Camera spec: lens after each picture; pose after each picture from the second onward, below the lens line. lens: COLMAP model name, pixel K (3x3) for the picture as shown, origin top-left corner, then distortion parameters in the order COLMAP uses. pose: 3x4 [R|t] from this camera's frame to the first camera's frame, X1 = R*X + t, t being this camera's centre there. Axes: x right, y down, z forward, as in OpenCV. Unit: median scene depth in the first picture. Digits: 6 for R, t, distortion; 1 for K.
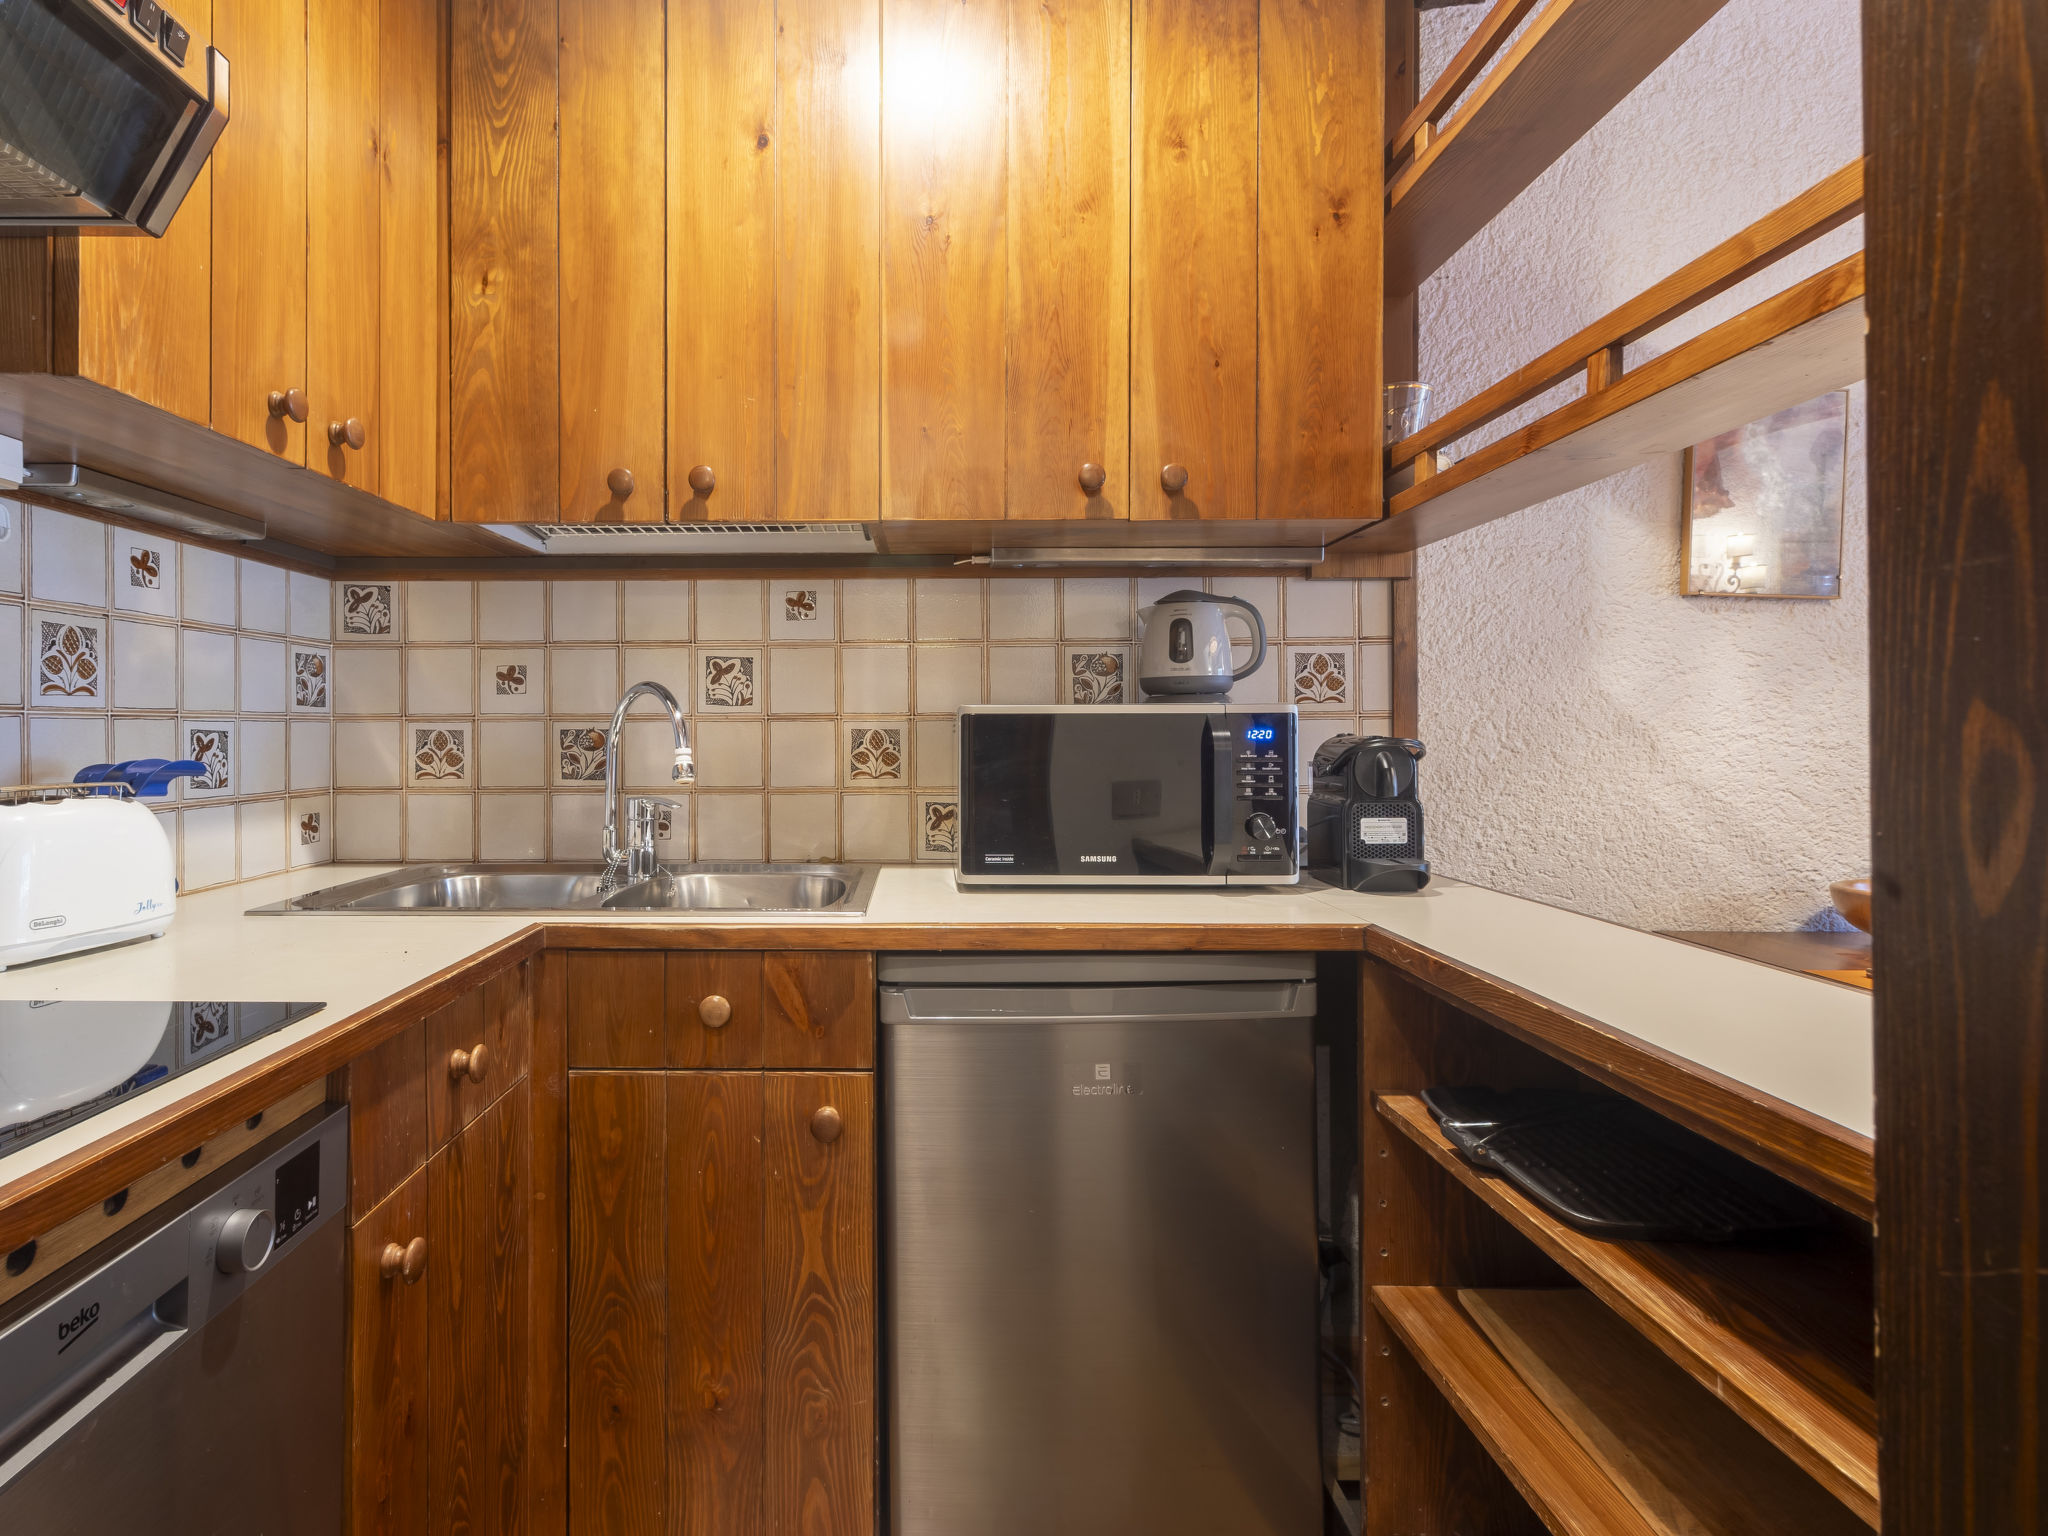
lens RADIAL K [[1096.9, 0, 897.2], [0, 1096.9, 736.9], [0, 0, 1]] dist [0.005674, -0.001768]
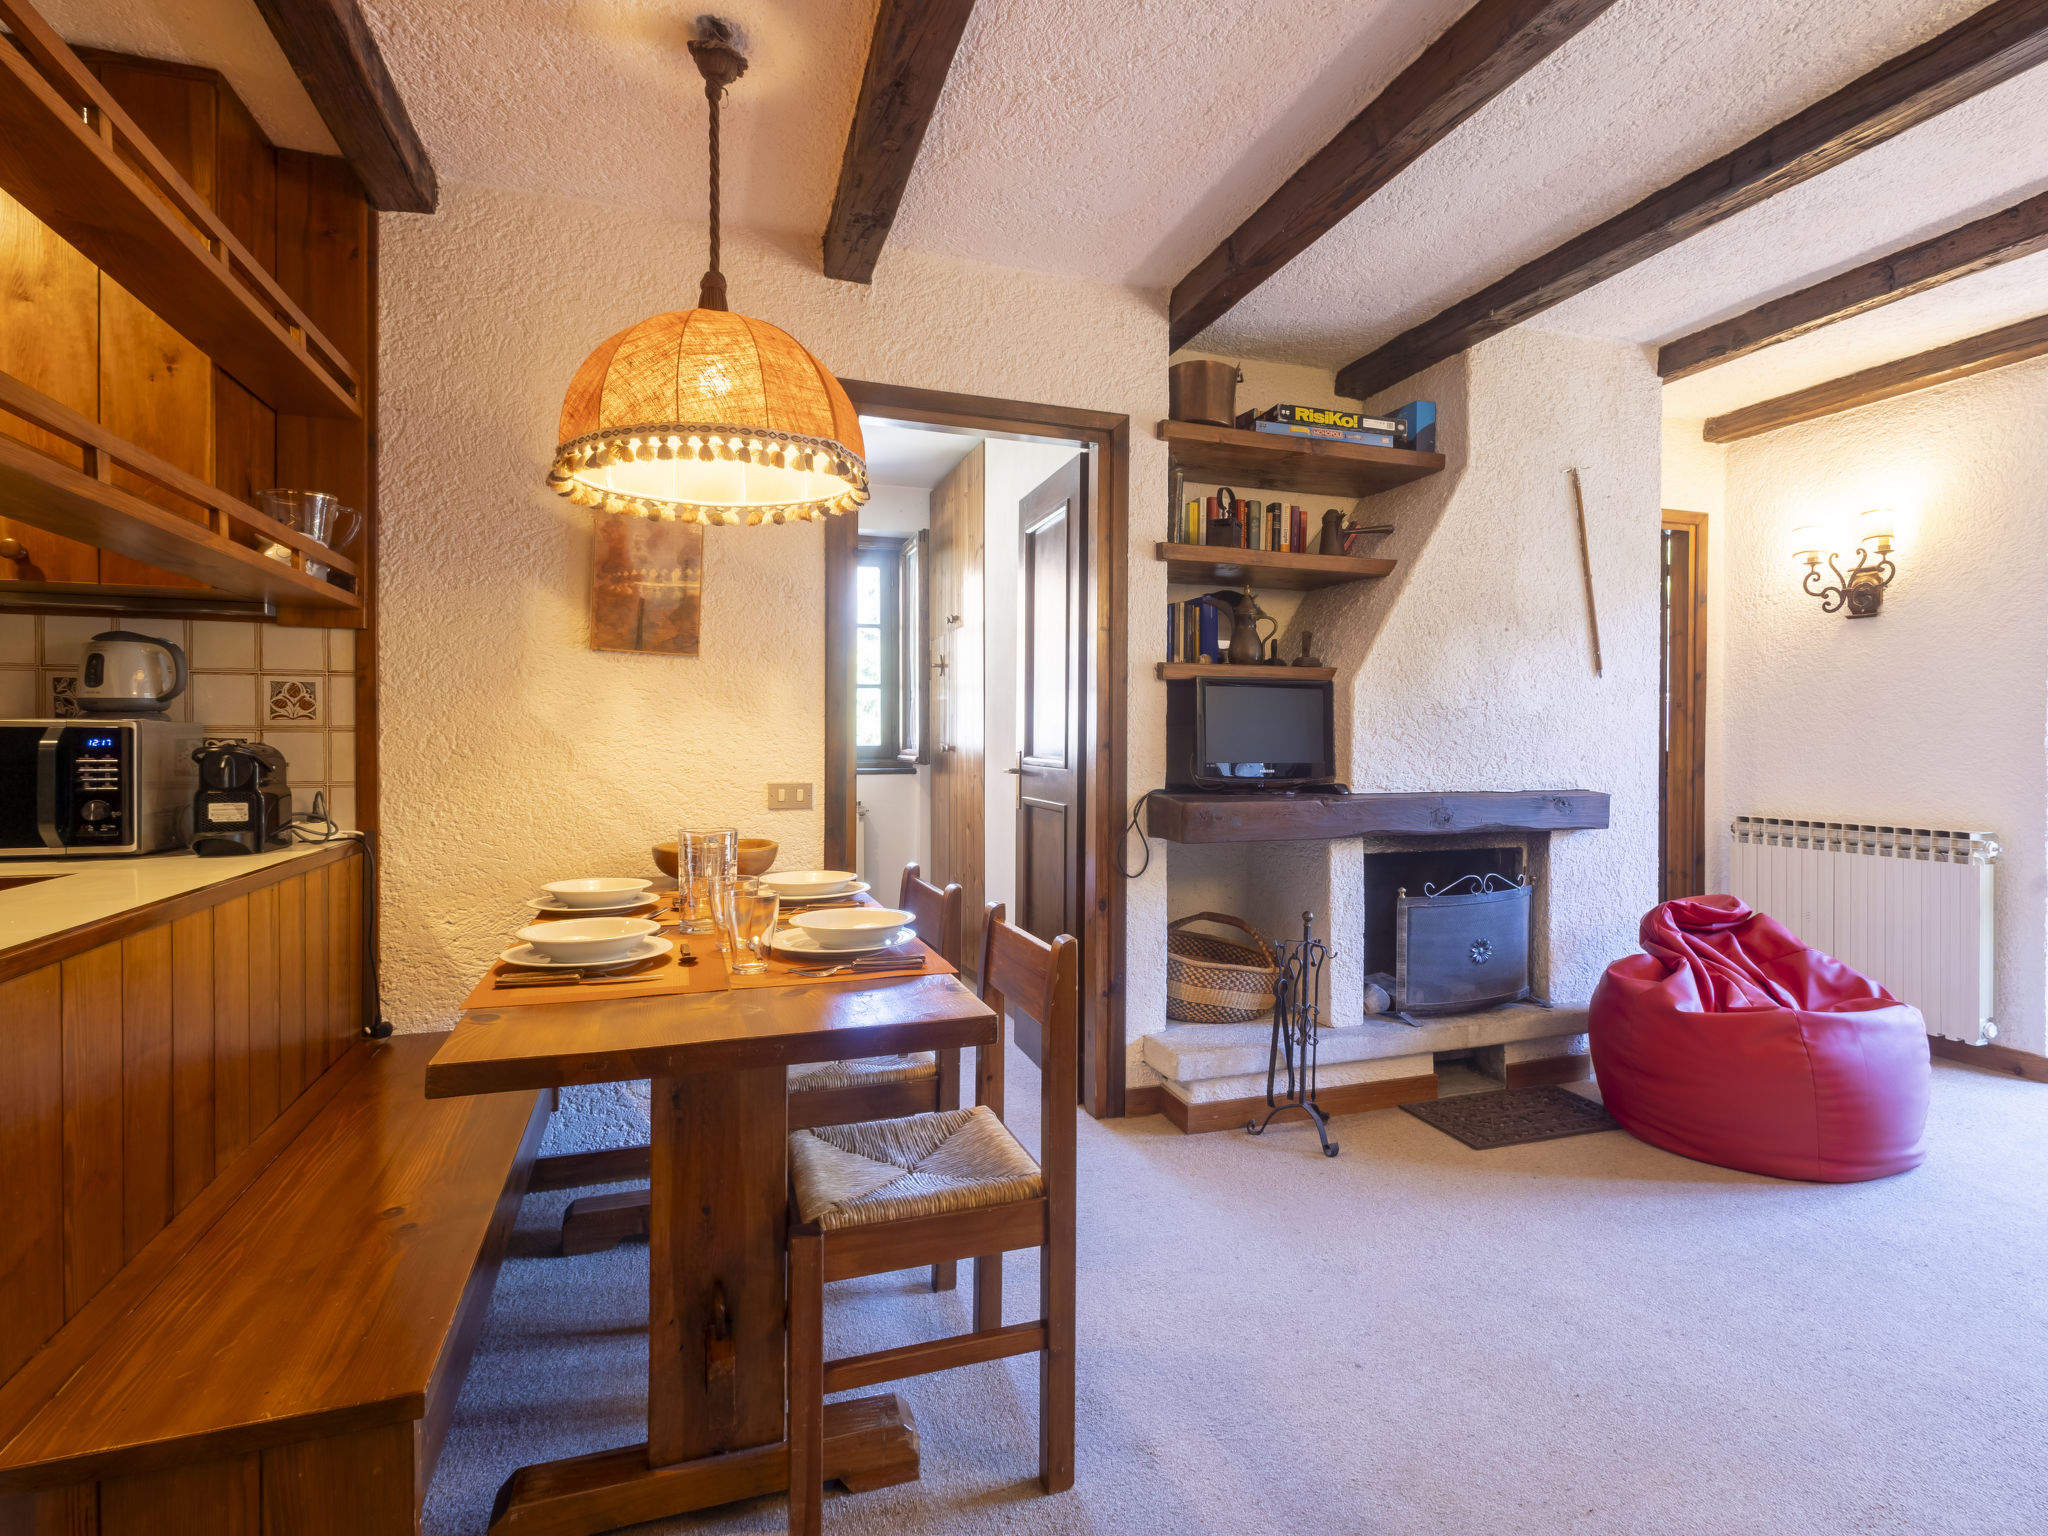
lens RADIAL K [[1066.7, 0, 1060.6], [0, 1066.7, 745.6], [0, 0, 1]] dist [0.015036, -0.003480]
pose [[0.935380, 0.004622, 0.353615, 0.797567], [-0.004032, 0.999989, -0.002405, -0.000010], [-0.353622, 0.000824, 0.935388, -0.544847]]
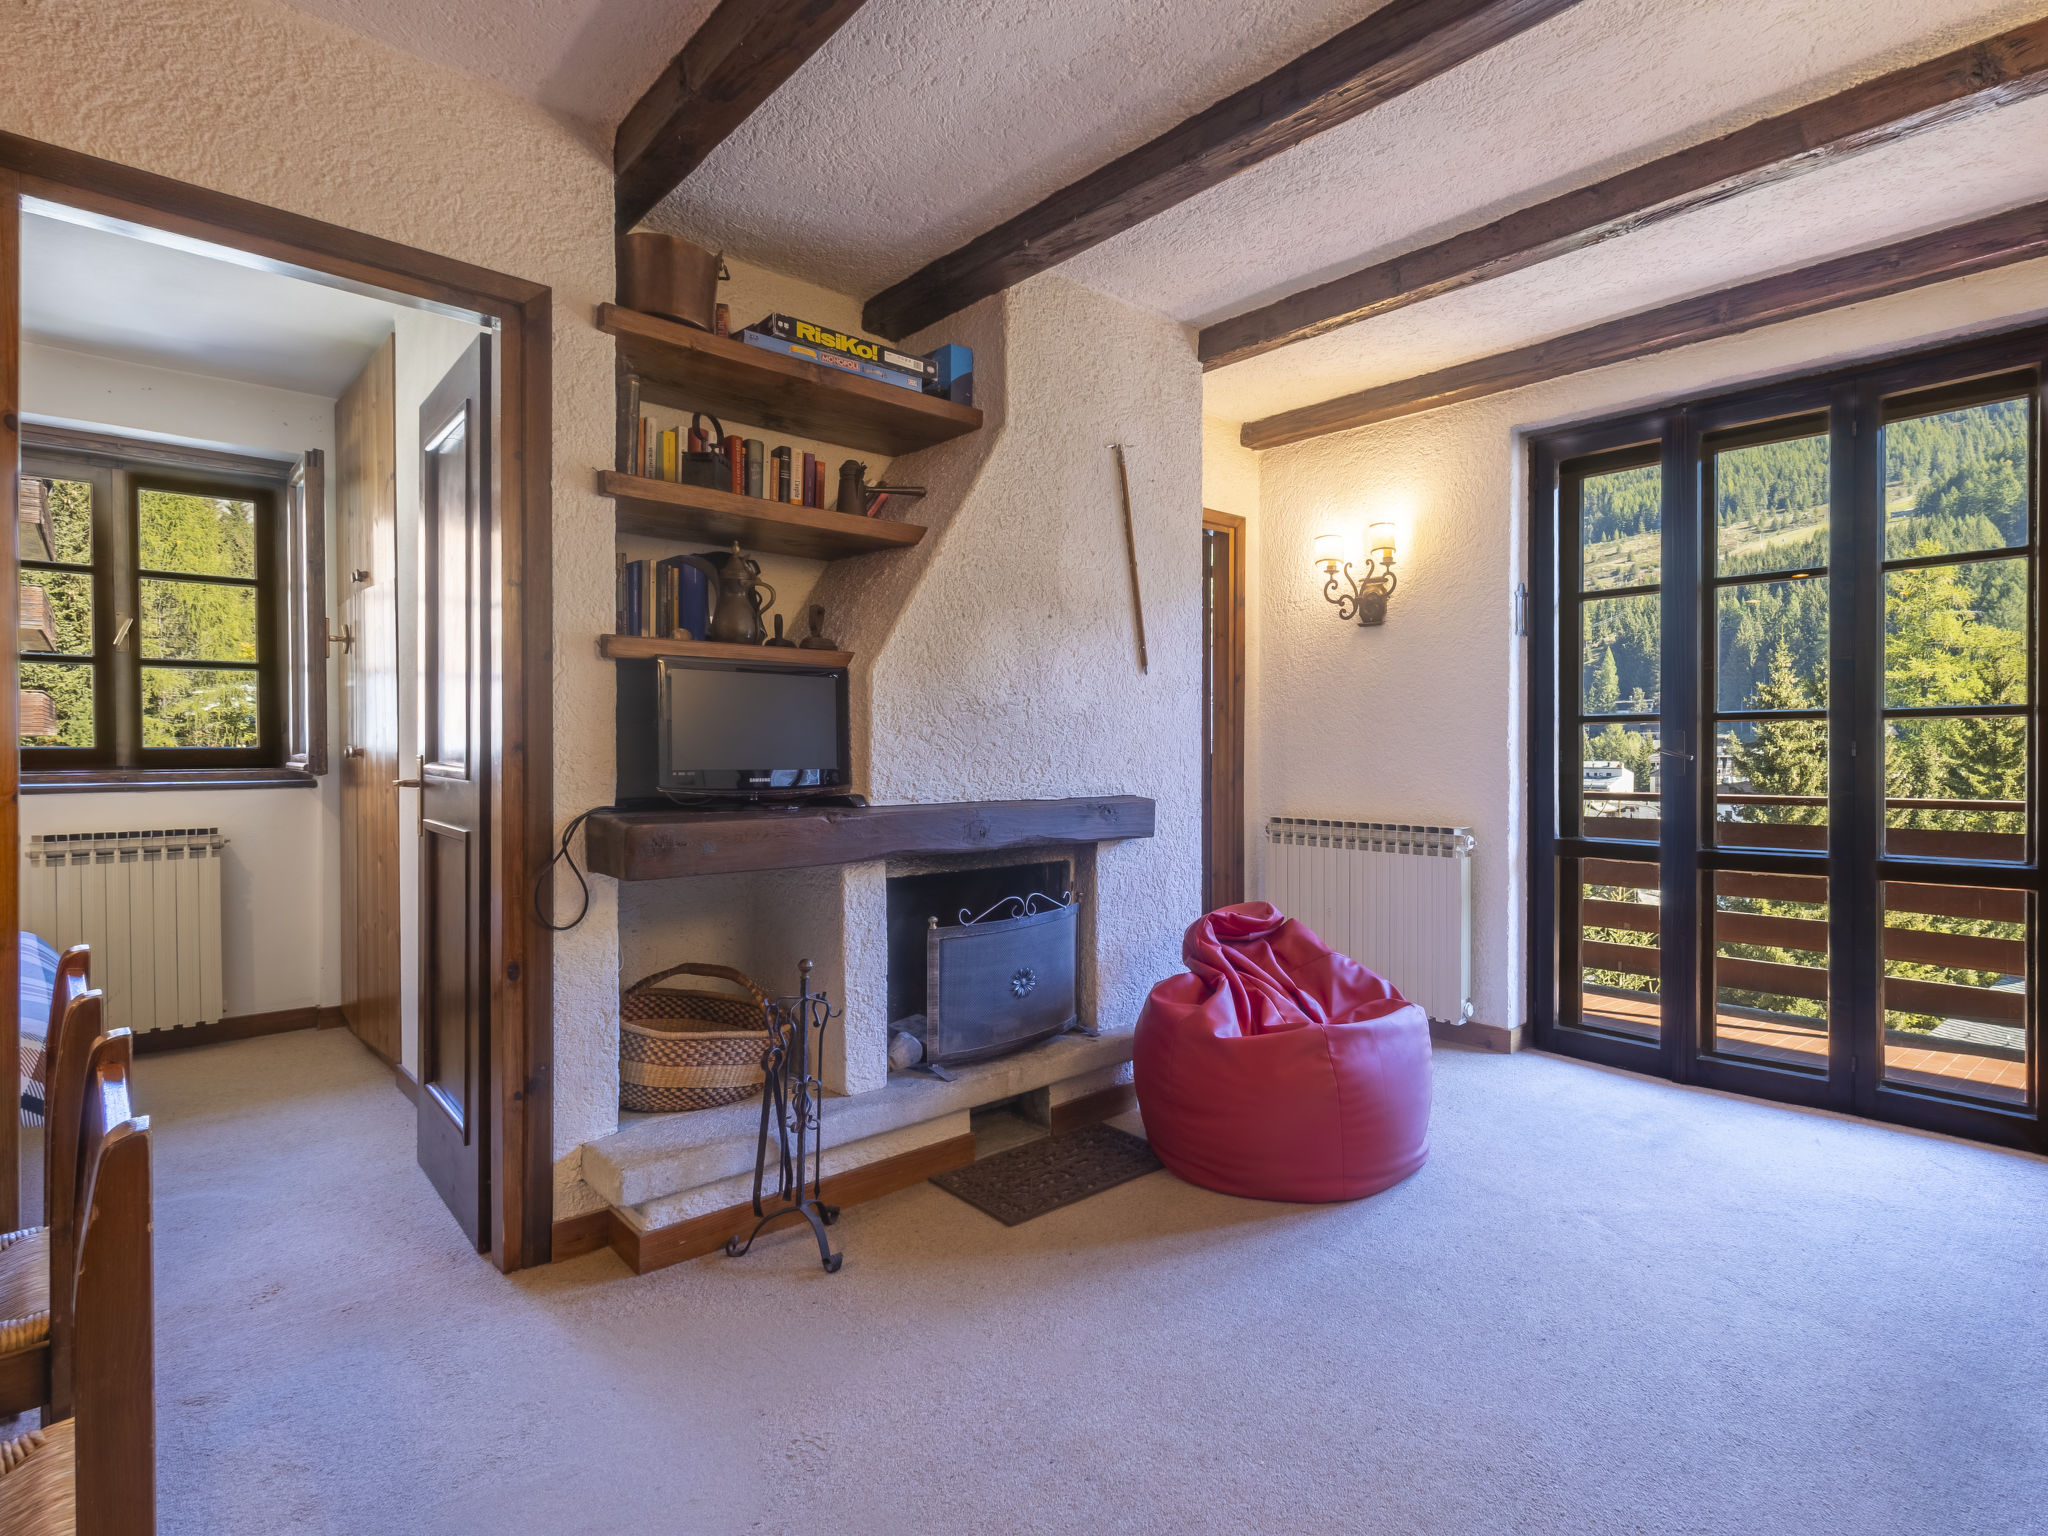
lens RADIAL K [[1095.6, 0, 1118.4], [0, 1095.6, 733.8], [0, 0, 1]] dist [0.012655, -0.007329]
pose [[0.706233, 0.013908, 0.707843, 1.070421], [-0.001169, 0.999829, -0.018478, 0.002553], [-0.707979, 0.012222, 0.706128, -0.337666]]
